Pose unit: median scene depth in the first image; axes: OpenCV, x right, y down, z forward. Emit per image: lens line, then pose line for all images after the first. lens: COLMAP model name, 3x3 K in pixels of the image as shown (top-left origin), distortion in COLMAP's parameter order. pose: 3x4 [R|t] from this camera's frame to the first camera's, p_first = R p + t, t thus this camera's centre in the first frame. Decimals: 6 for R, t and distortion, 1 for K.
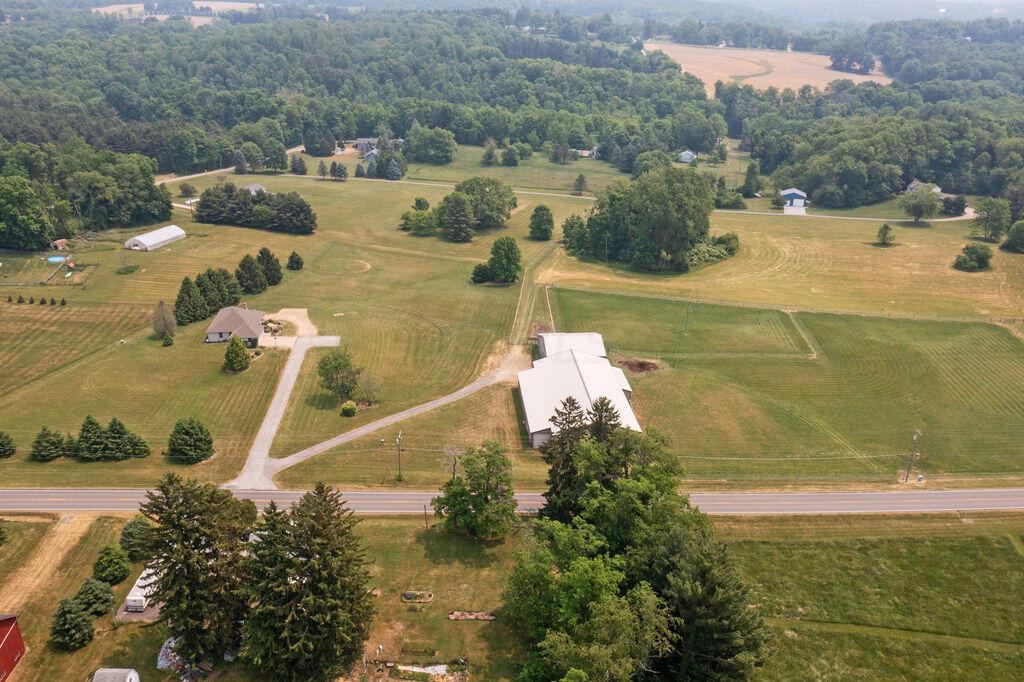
lens RADIAL K [[817.9, 0, 511.0], [0, 817.9, 343.4], [0, 0, 1]] dist [-0.002515, 0.004791]
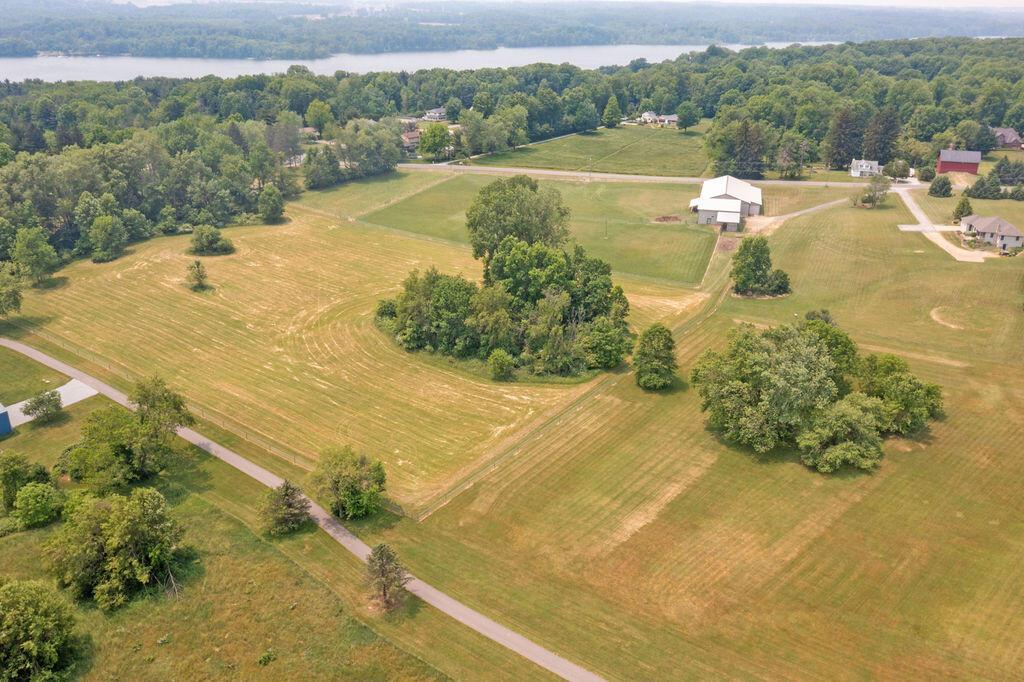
lens RADIAL K [[826.4, 0, 509.0], [0, 826.4, 358.9], [0, 0, 1]] dist [-0.007717, 0.003742]
pose [[-0.937407, -0.148160, 0.315146, -0.061256], [0.130582, 0.689390, 0.712524, -0.739818], [-0.322826, 0.709077, -0.626892, 1.837736]]
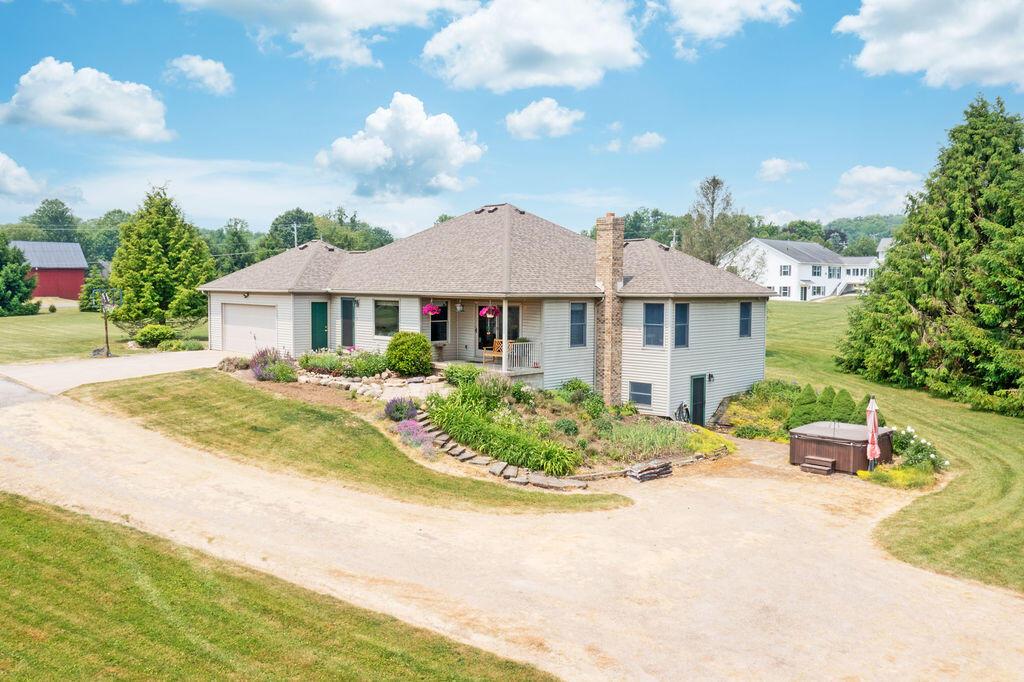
lens RADIAL K [[807.8, 0, 488.8], [0, 807.8, 340.3], [0, 0, 1]] dist [0.005062, 0.002341]
pose [[-0.782215, 0.029908, -0.622290, -0.202882], [-0.260775, 0.891418, 0.370636, -0.064199], [0.565806, 0.452194, -0.689481, 0.951045]]
